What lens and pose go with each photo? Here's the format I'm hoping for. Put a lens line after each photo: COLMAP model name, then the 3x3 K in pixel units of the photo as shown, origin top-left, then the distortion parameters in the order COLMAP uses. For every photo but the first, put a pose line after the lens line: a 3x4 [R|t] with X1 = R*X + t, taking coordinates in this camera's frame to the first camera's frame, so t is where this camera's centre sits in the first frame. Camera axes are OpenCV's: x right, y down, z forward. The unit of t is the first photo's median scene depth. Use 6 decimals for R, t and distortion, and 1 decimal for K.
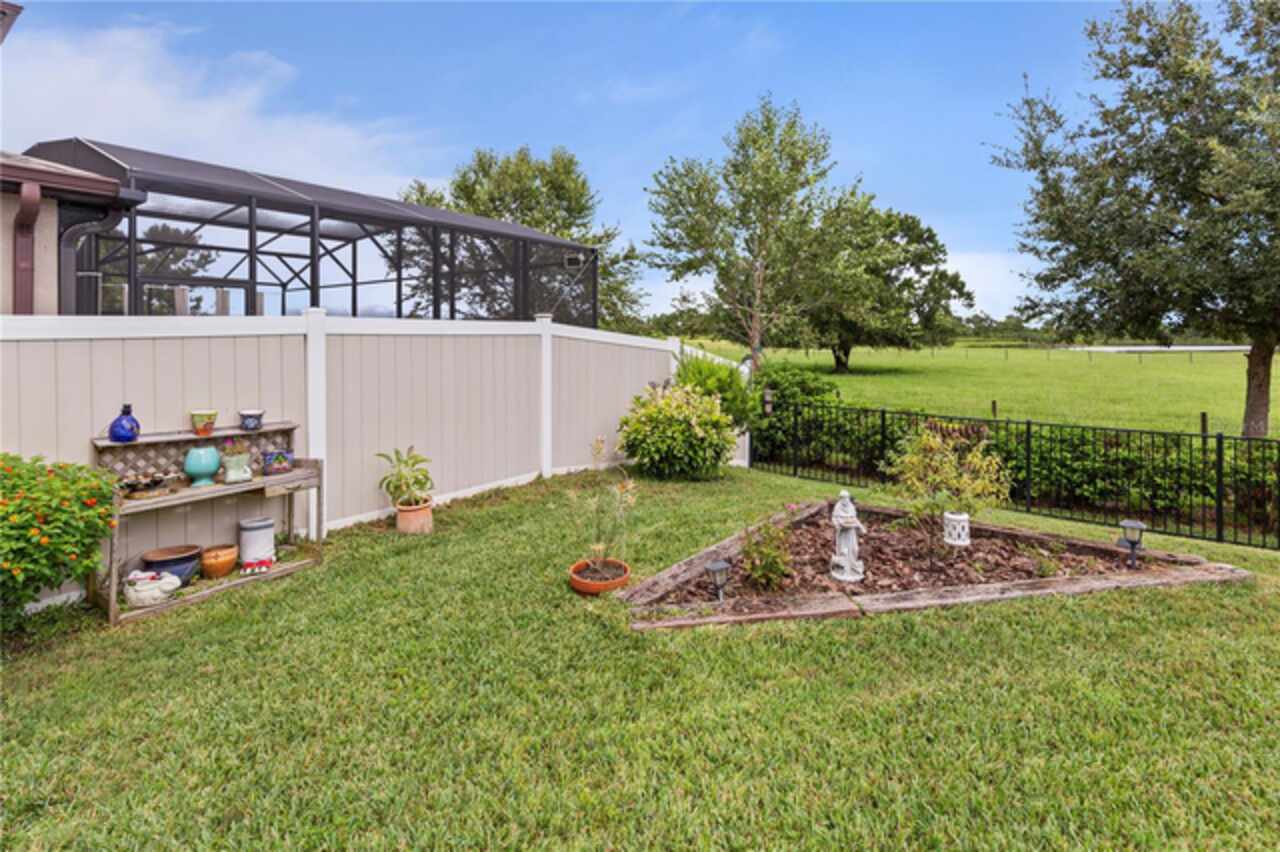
lens RADIAL K [[602.2, 0, 646.8], [0, 602.2, 334.5], [0, 0, 1]] dist [-0.001031, -0.000744]
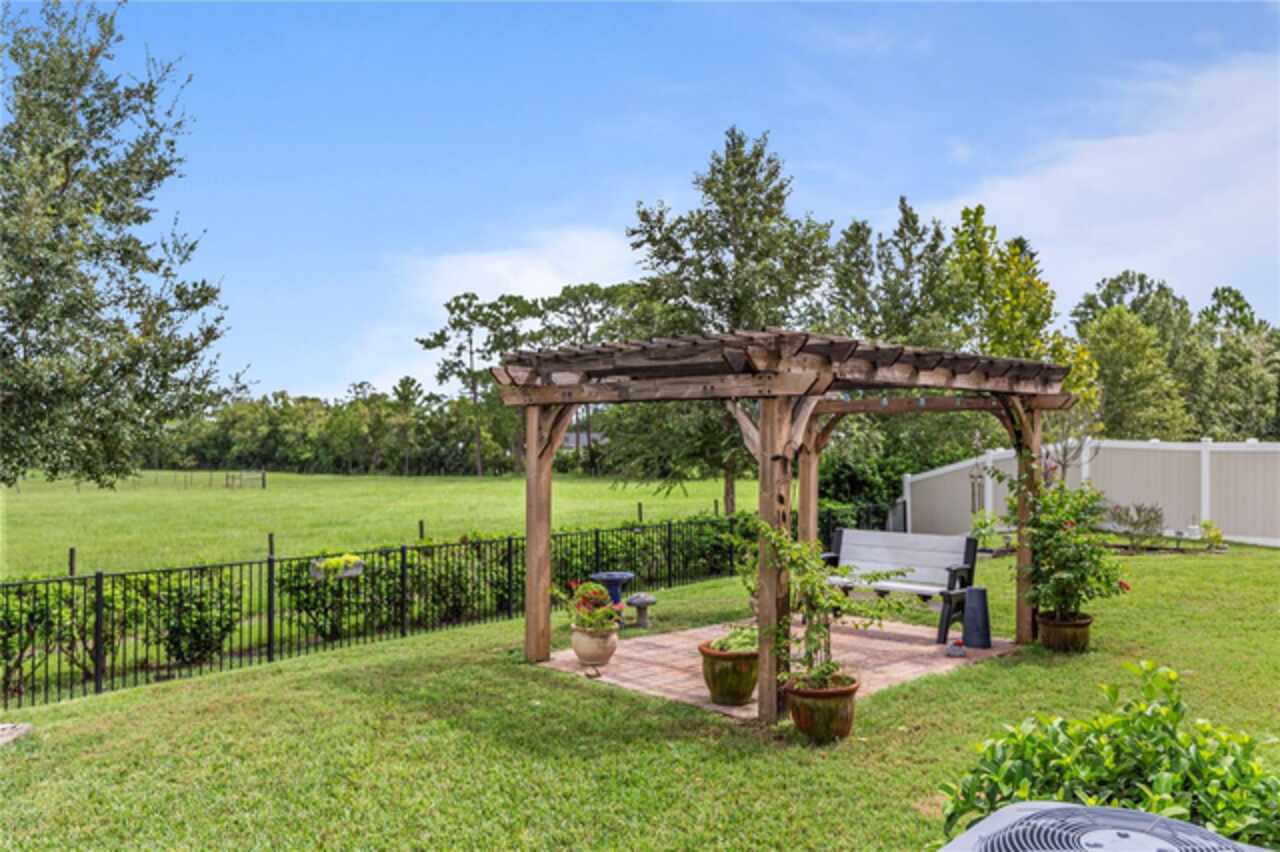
lens RADIAL K [[1028.0, 0, 637.8], [0, 1028.0, 432.0], [0, 0, 1]] dist [0.000024, 0.003047]
pose [[0.040705, 0.021434, 0.998941, -0.426006], [-0.001520, 0.999770, -0.021390, -0.009780], [-0.999170, -0.000648, 0.040728, 0.017884]]
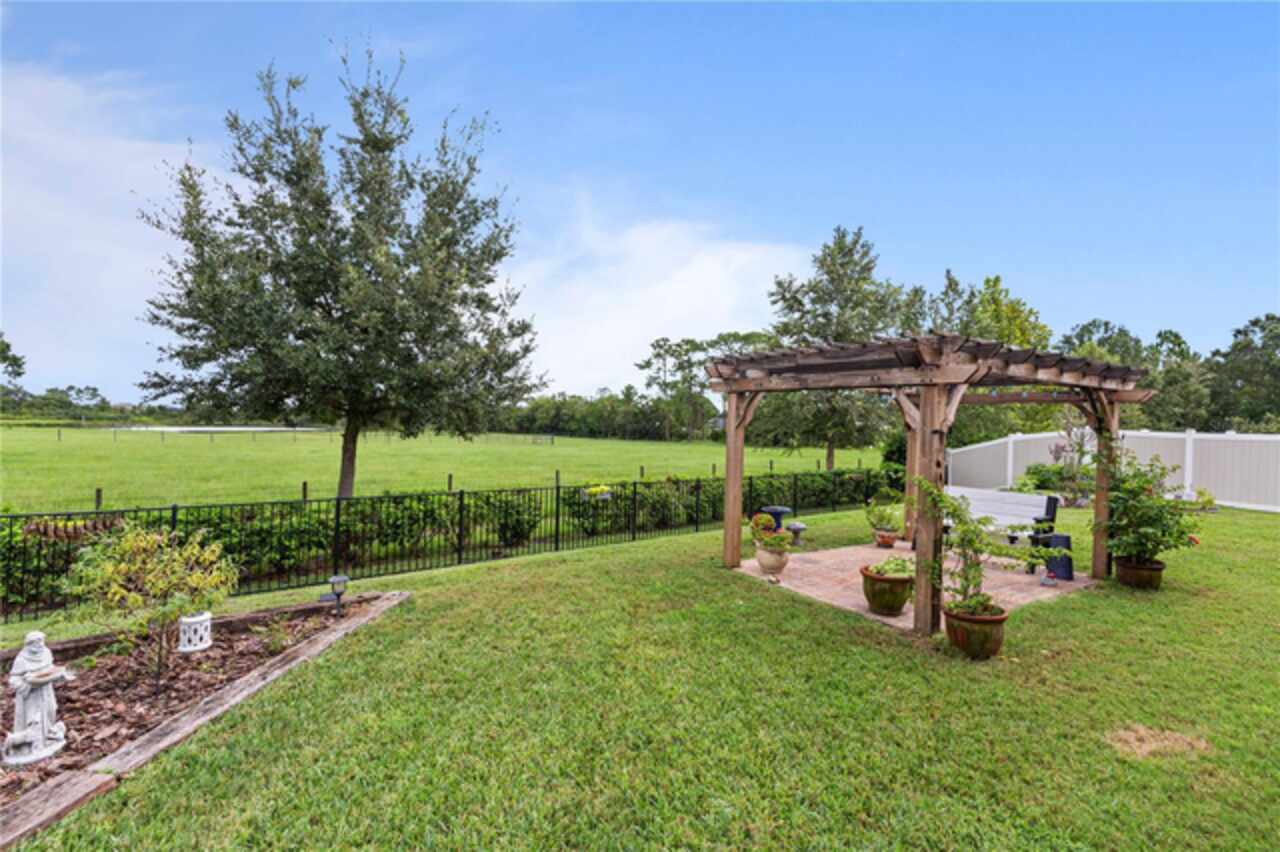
lens RADIAL K [[580.8, 0, 641.0], [0, 580.8, 423.2], [0, 0, 1]] dist [0.005753, -0.001291]
pose [[0.235662, 0.015119, 0.971717, -0.147052], [-0.028330, 0.999561, -0.008682, 0.003465], [-0.971422, -0.025483, 0.235987, 0.146189]]
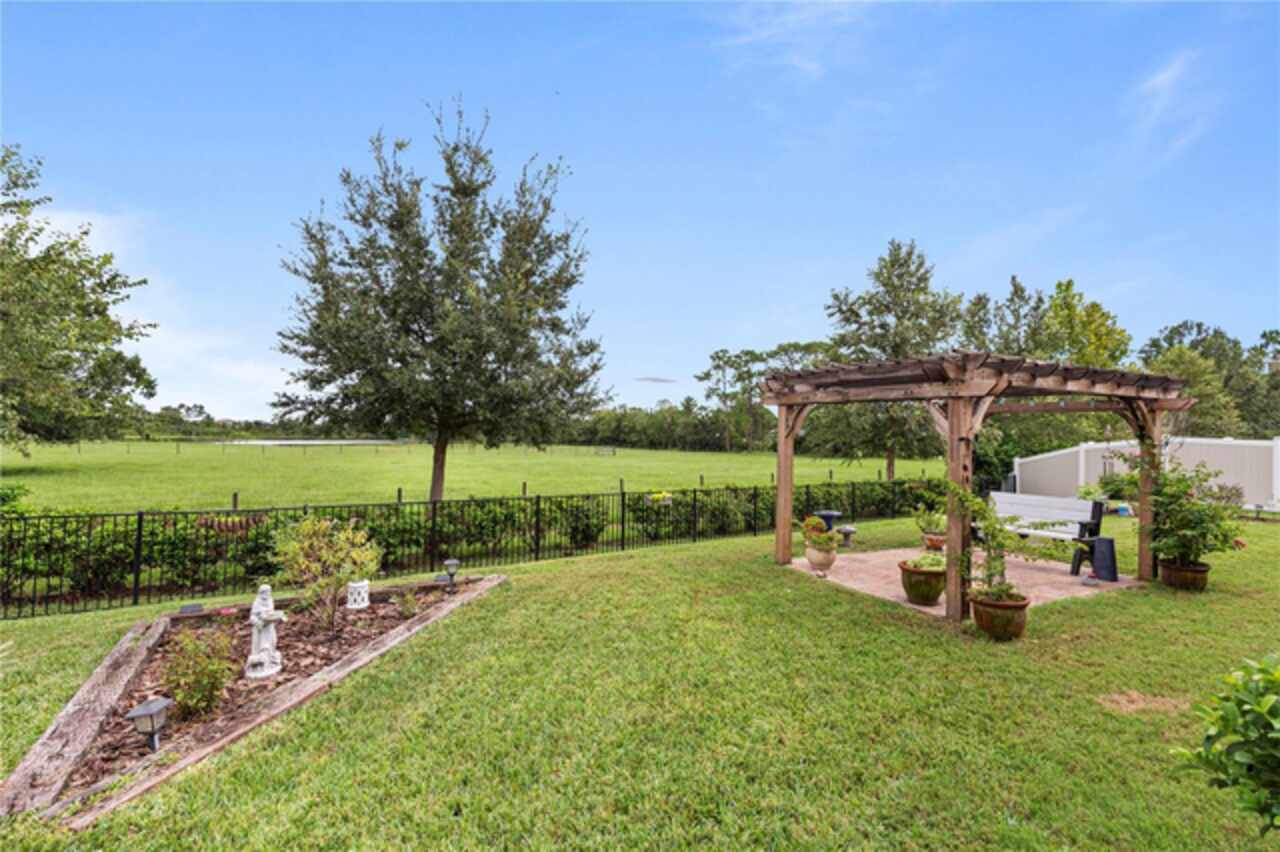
lens RADIAL K [[577.5, 0, 641.4], [0, 577.5, 420.5], [0, 0, 1]] dist [0.008675, -0.003576]
pose [[0.334380, 0.036291, 0.941739, -0.319909], [-0.022618, 0.999280, -0.030477, 0.007516], [-0.942167, -0.011109, 0.334960, 0.099259]]
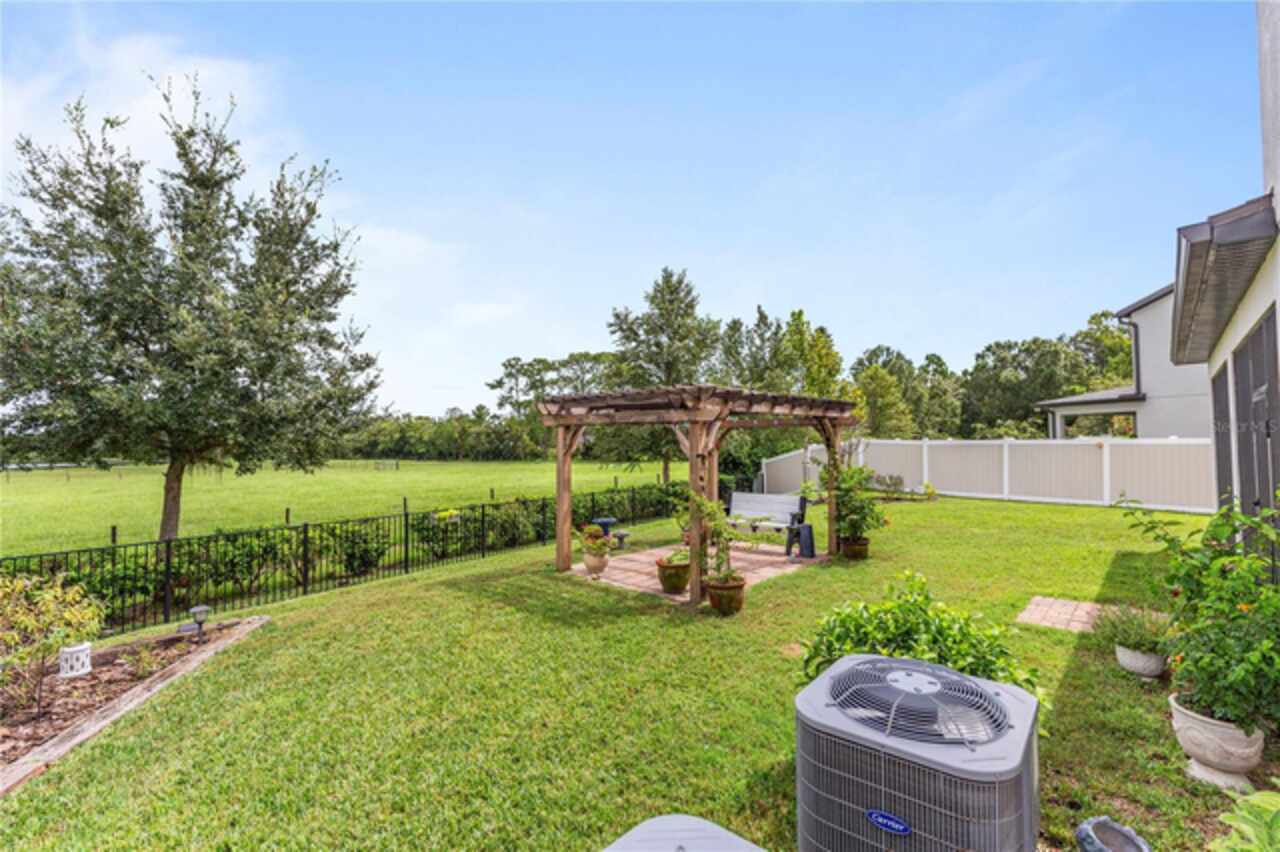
lens RADIAL K [[576.6, 0, 643.0], [0, 576.6, 424.2], [0, 0, 1]] dist [0.006227, -0.001005]
pose [[-0.013190, 0.039455, 0.999134, -0.433179], [0.008228, 0.999192, -0.039348, -0.026910], [-0.999879, 0.007702, -0.013504, 0.040924]]
